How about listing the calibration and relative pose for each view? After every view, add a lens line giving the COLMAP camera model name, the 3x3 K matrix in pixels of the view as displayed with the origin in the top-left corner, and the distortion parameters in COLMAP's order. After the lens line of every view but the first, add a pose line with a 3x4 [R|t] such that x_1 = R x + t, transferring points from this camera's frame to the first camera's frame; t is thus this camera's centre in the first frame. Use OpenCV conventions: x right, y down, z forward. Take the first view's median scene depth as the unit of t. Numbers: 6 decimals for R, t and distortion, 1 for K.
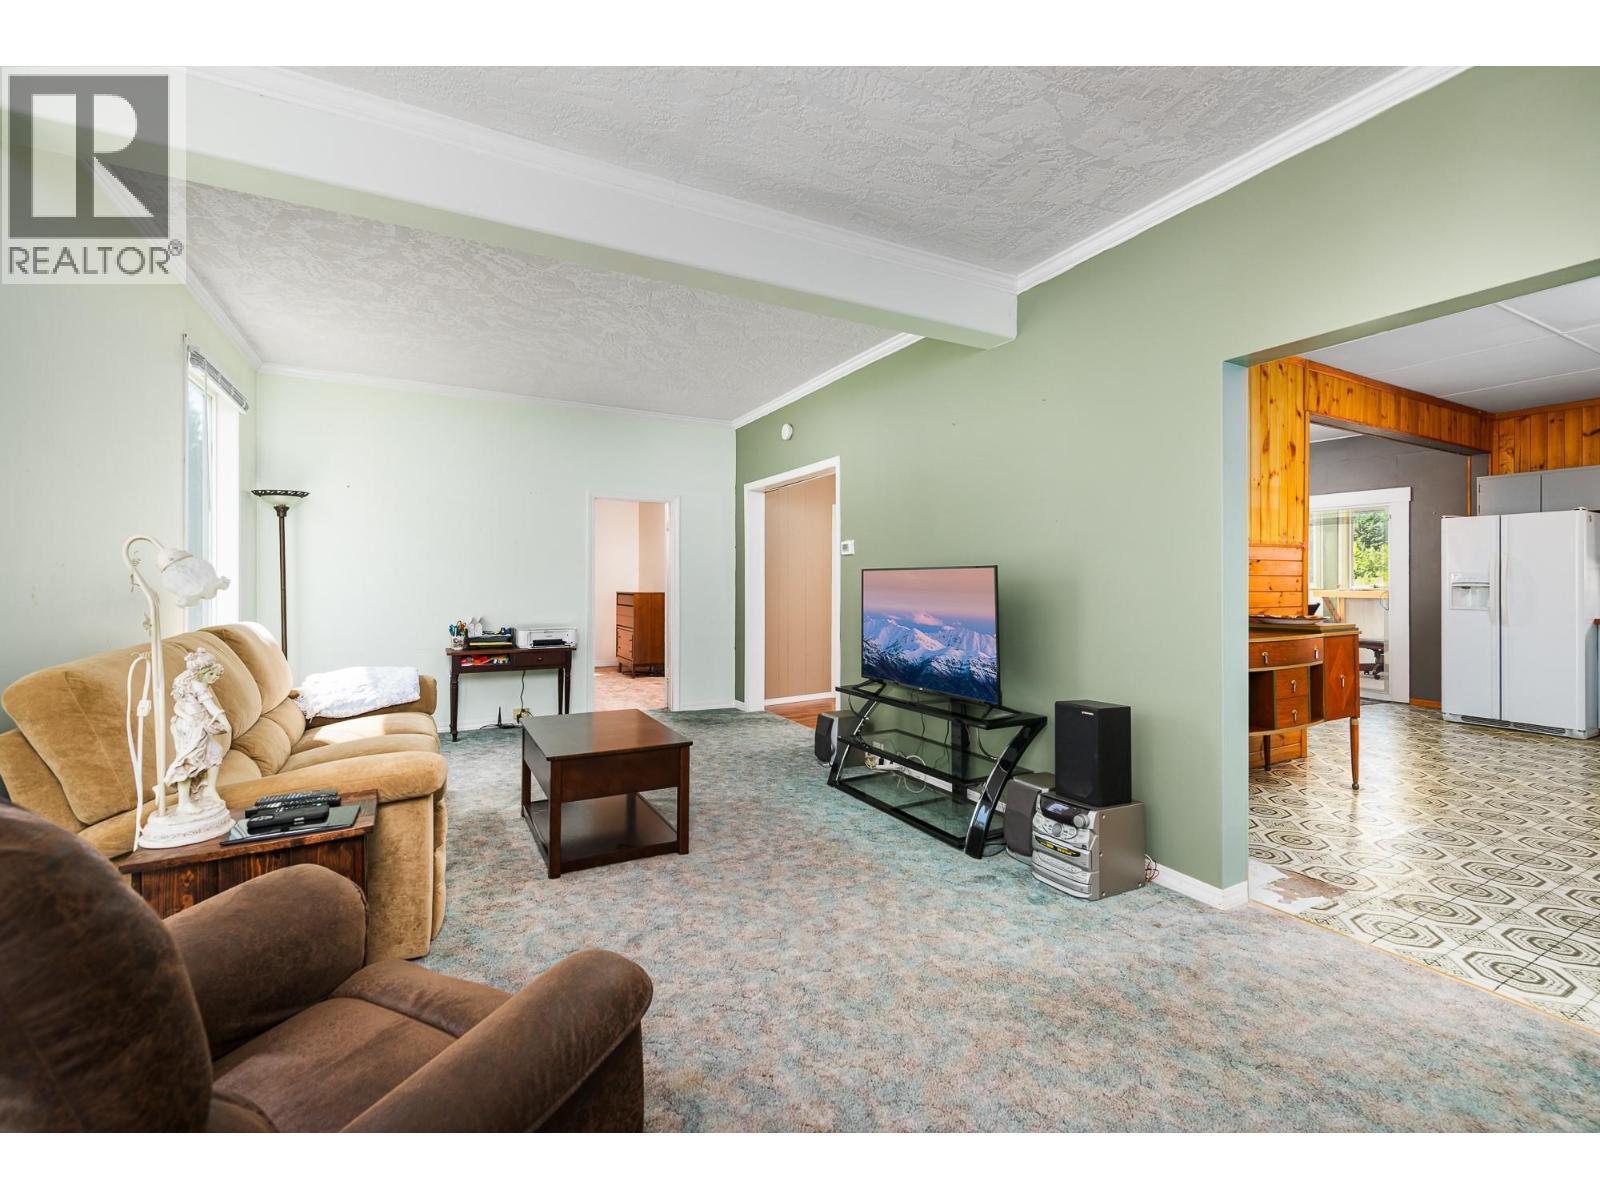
lens RADIAL K [[693.7, 0, 809.9], [0, 693.7, 588.5], [0, 0, 1]] dist [-0.001819, -0.001905]
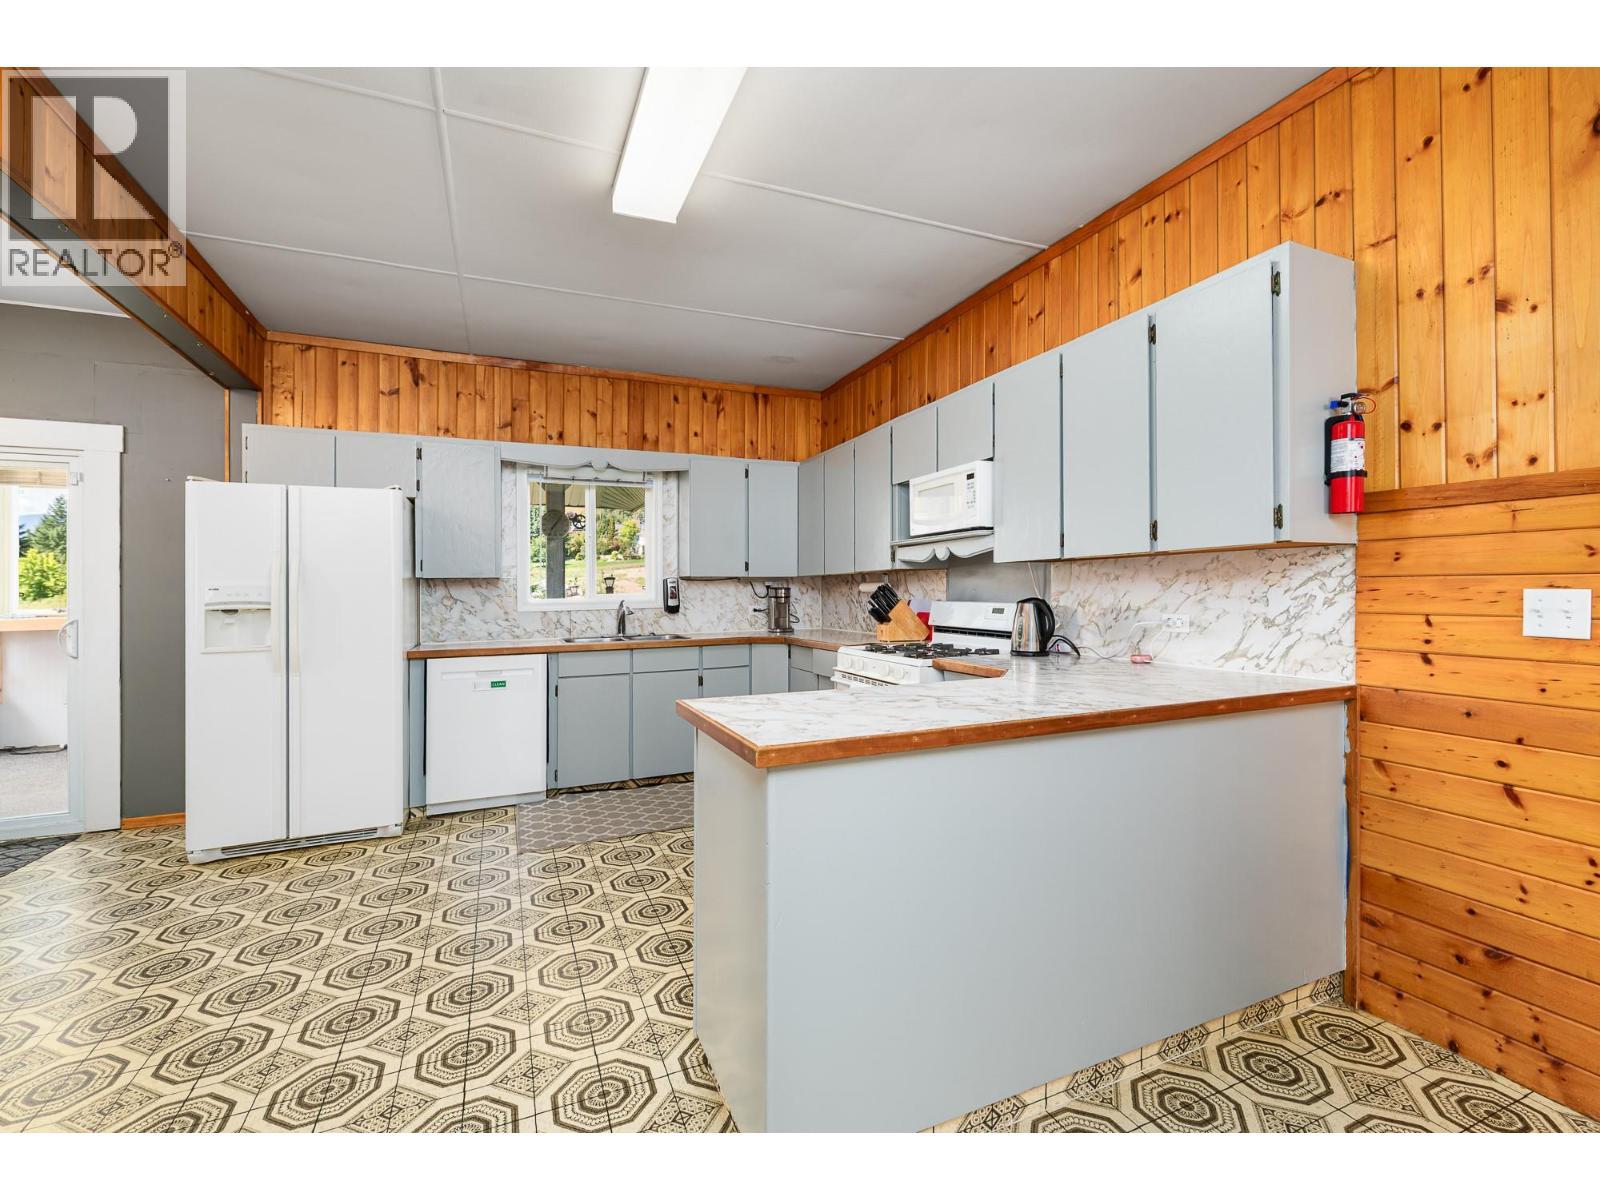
lens RADIAL K [[693.7, 0, 809.1], [0, 693.7, 595.3], [0, 0, 1]] dist [-0.001819, -0.001905]
pose [[0.080500, 0.008727, 0.996716, 0.431492], [0.012339, 0.999876, -0.009752, -0.003120], [-0.996678, 0.013083, 0.080382, 0.487930]]
